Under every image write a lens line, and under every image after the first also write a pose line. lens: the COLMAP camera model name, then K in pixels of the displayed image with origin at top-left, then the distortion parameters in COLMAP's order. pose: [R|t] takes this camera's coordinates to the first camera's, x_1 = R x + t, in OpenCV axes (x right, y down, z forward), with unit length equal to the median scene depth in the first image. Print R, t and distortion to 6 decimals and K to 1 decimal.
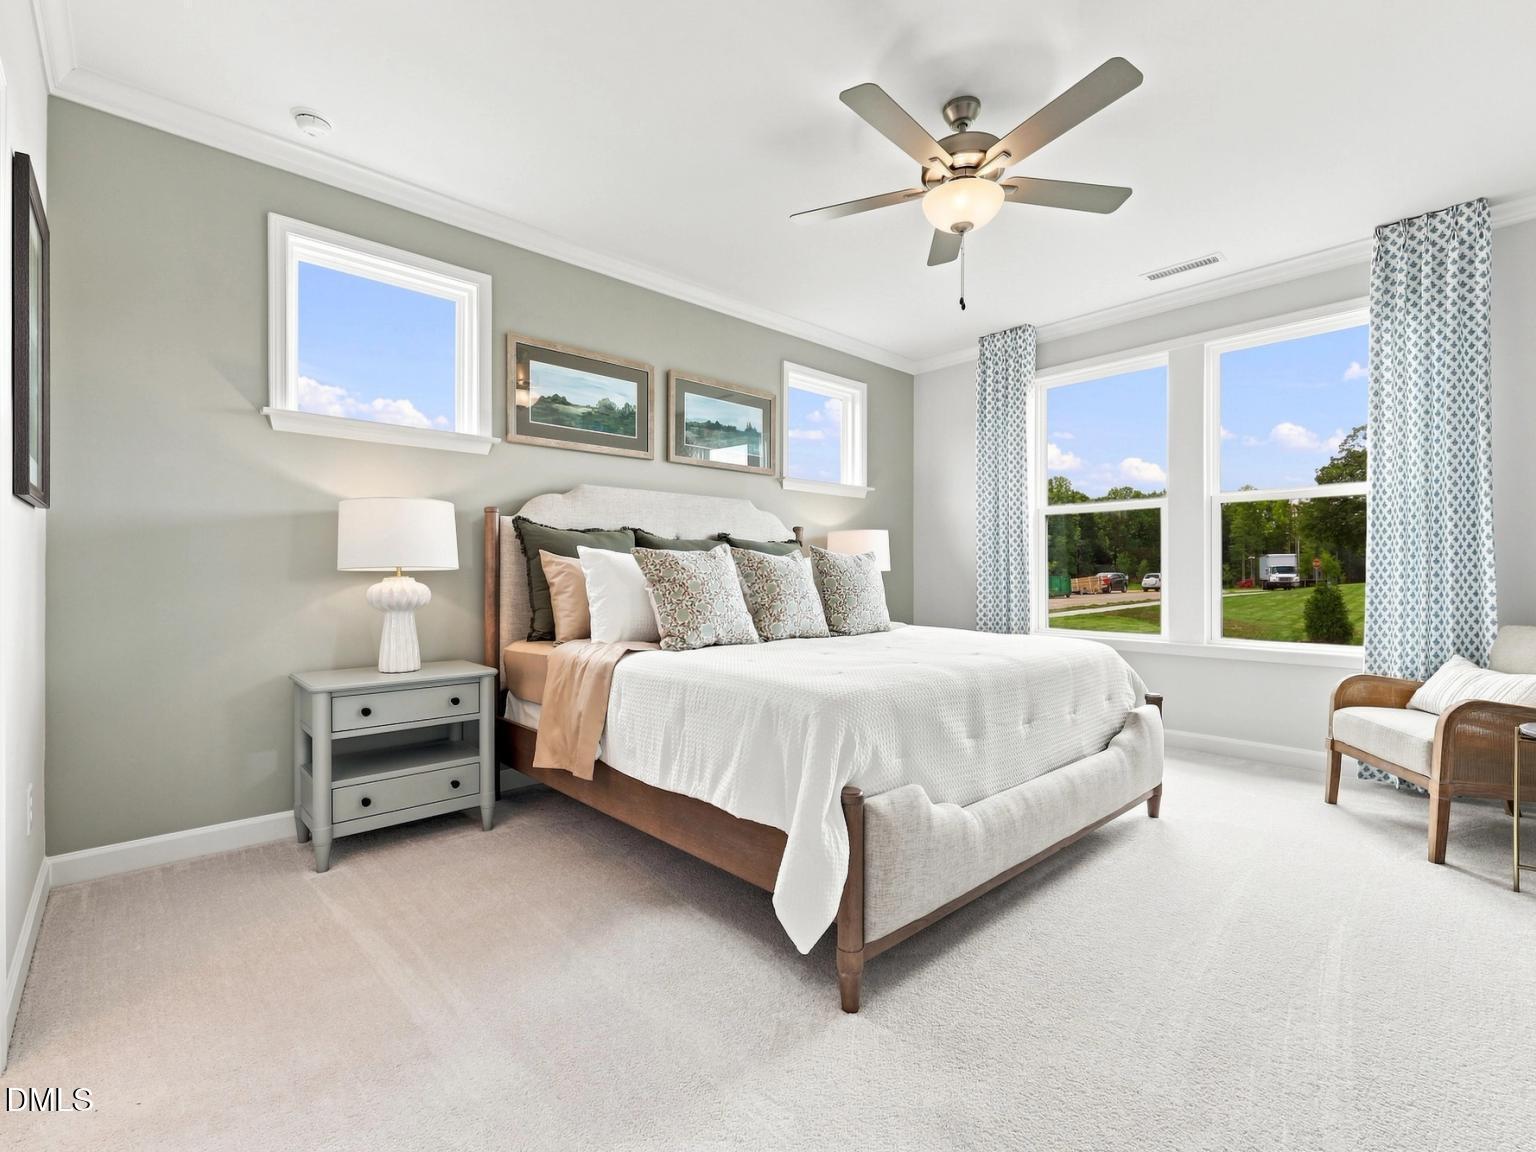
lens RADIAL K [[693.9, 0, 771.3], [0, 693.9, 573.1], [0, 0, 1]] dist [0.001398, -0.000383]
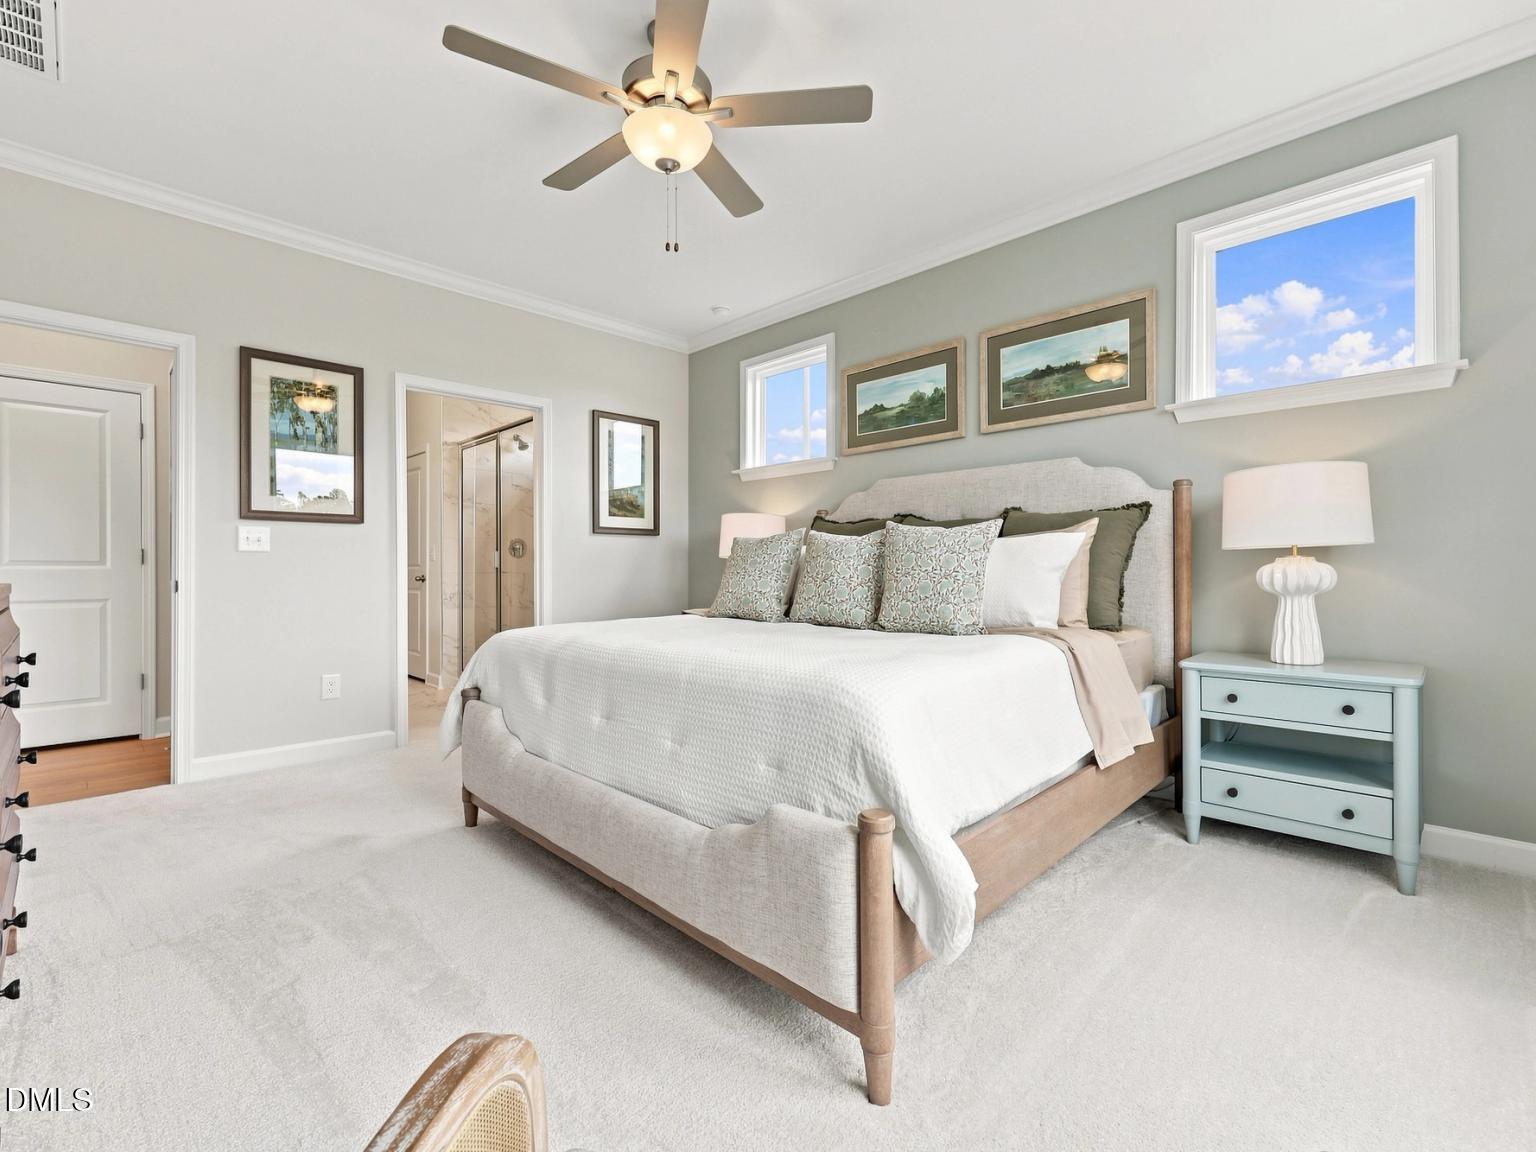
lens RADIAL K [[693.9, 0, 771.3], [0, 693.9, 573.1], [0, 0, 1]] dist [0.001398, -0.000383]
pose [[0.024085, 0.018607, -0.999537, 0.754539], [0.010413, 0.999768, 0.018862, 0.001972], [0.999656, -0.010863, 0.023885, 0.695140]]
